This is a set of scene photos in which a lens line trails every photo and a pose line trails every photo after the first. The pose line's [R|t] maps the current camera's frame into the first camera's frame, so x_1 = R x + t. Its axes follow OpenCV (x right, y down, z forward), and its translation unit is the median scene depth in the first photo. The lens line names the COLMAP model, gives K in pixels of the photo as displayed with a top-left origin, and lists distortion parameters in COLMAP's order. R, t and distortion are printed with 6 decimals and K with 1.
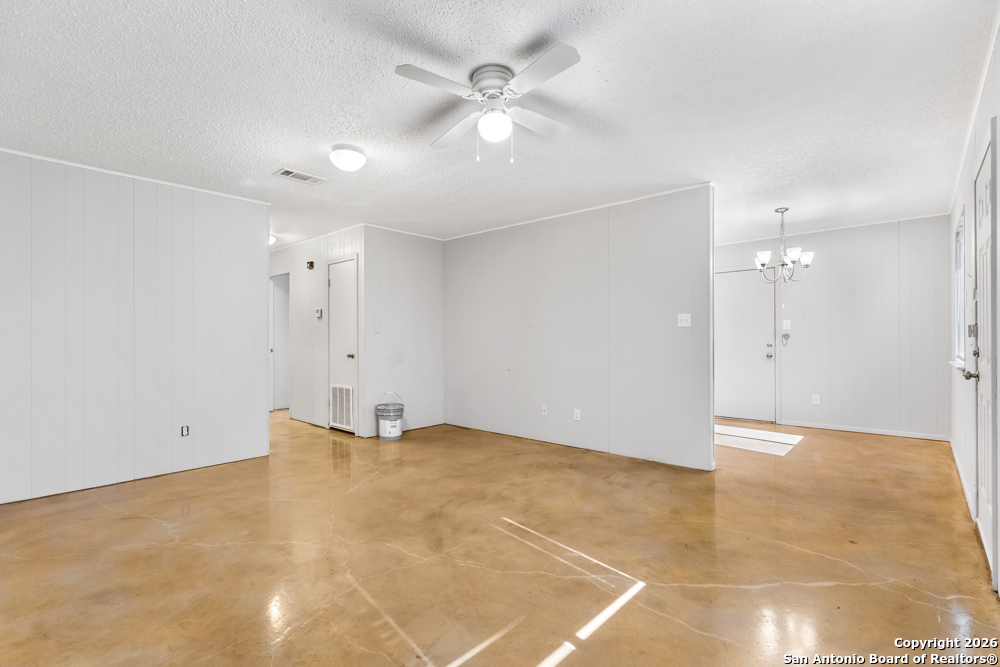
lens RADIAL K [[463.6, 0, 498.0], [0, 463.6, 331.2], [0, 0, 1]] dist [0.000957, 0.000045]
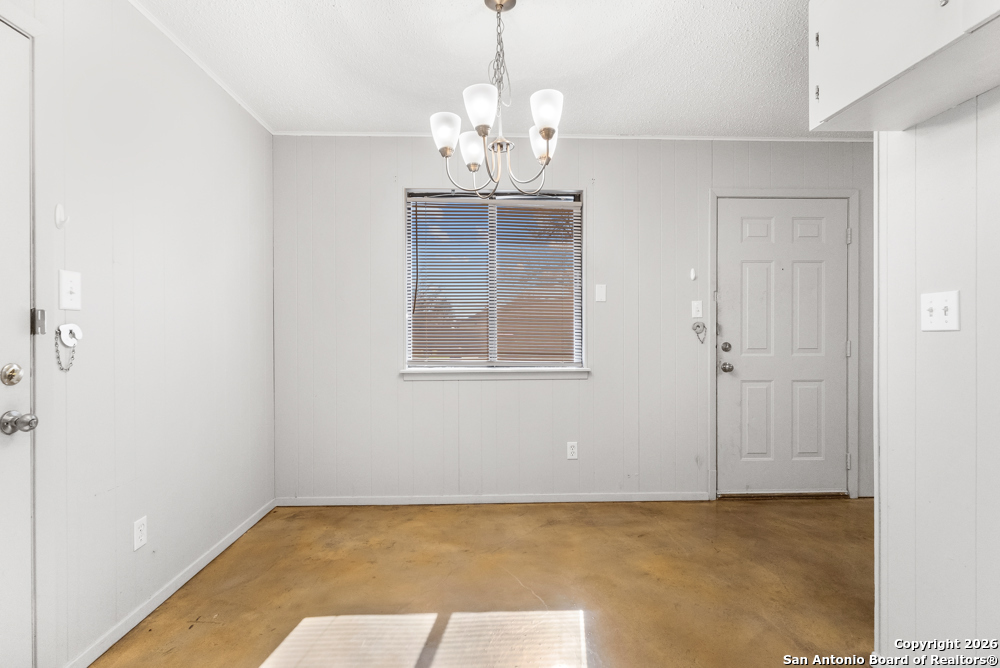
lens RADIAL K [[463.6, 0, 504.9], [0, 463.6, 334.6], [0, 0, 1]] dist [0.000957, 0.000045]
pose [[-0.695832, -0.001225, 0.718204, 0.556168], [-0.007603, 0.999955, -0.005661, 0.021817], [-0.718164, -0.009400, -0.695810, 2.093089]]
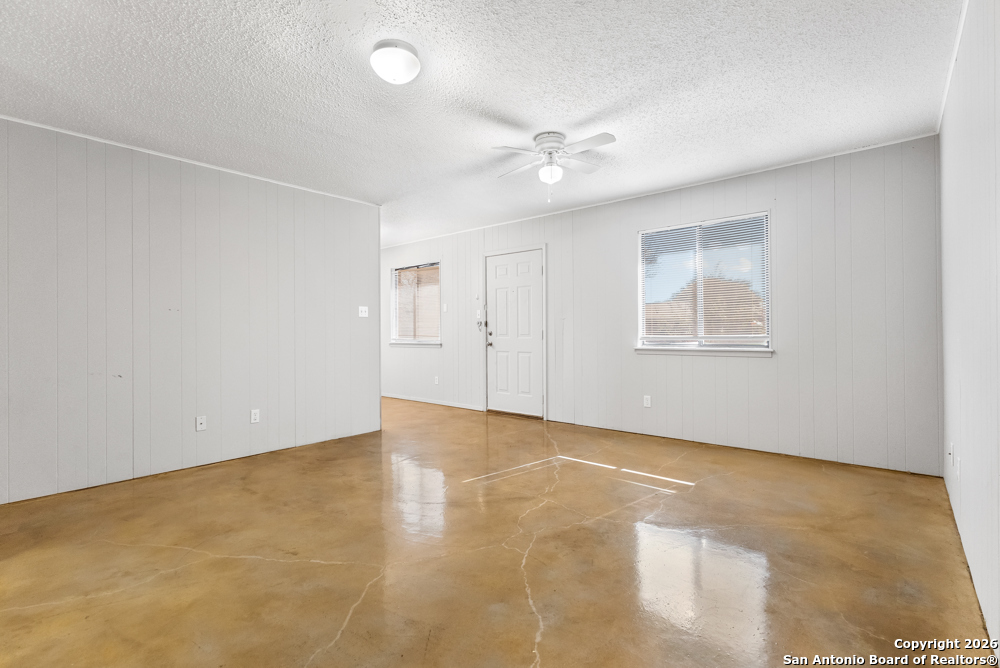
lens RADIAL K [[463.6, 0, 500.3], [0, 463.6, 325.7], [0, 0, 1]] dist [0.000957, 0.000045]
pose [[-0.026380, 0.015663, 0.999529, -1.150367], [-0.010802, 0.999814, -0.015953, 0.039925], [-0.999594, -0.011217, -0.026206, 0.961130]]
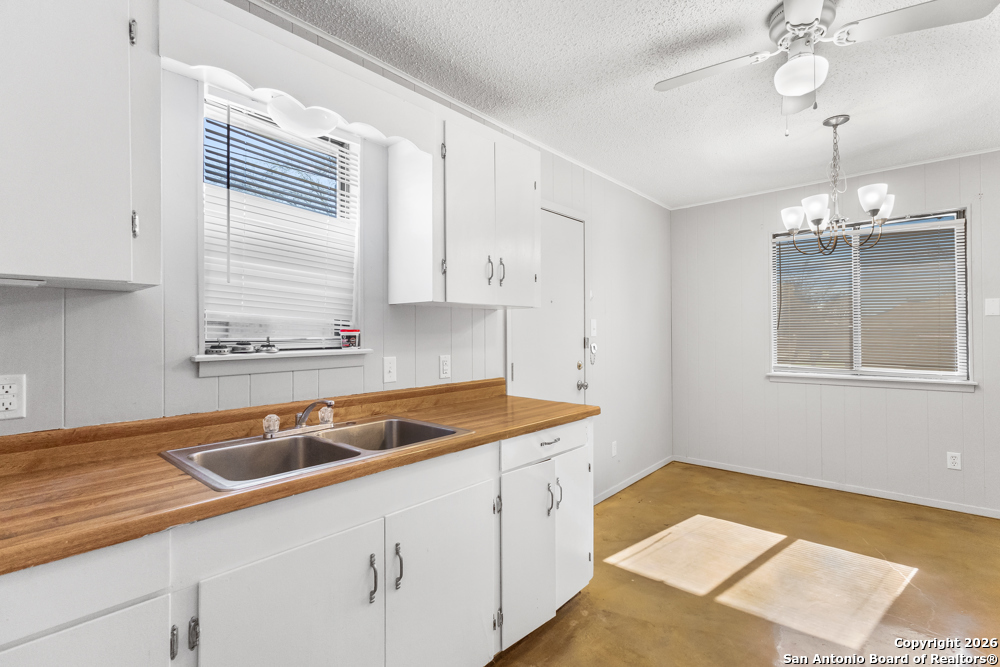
lens RADIAL K [[463.6, 0, 502.2], [0, 463.6, 331.1], [0, 0, 1]] dist [0.000957, 0.000045]
pose [[-0.002953, 0.004568, 0.999985, 0.105545], [-0.007994, 0.999958, -0.004591, -0.013692], [-0.999964, -0.008007, -0.002917, 2.318627]]
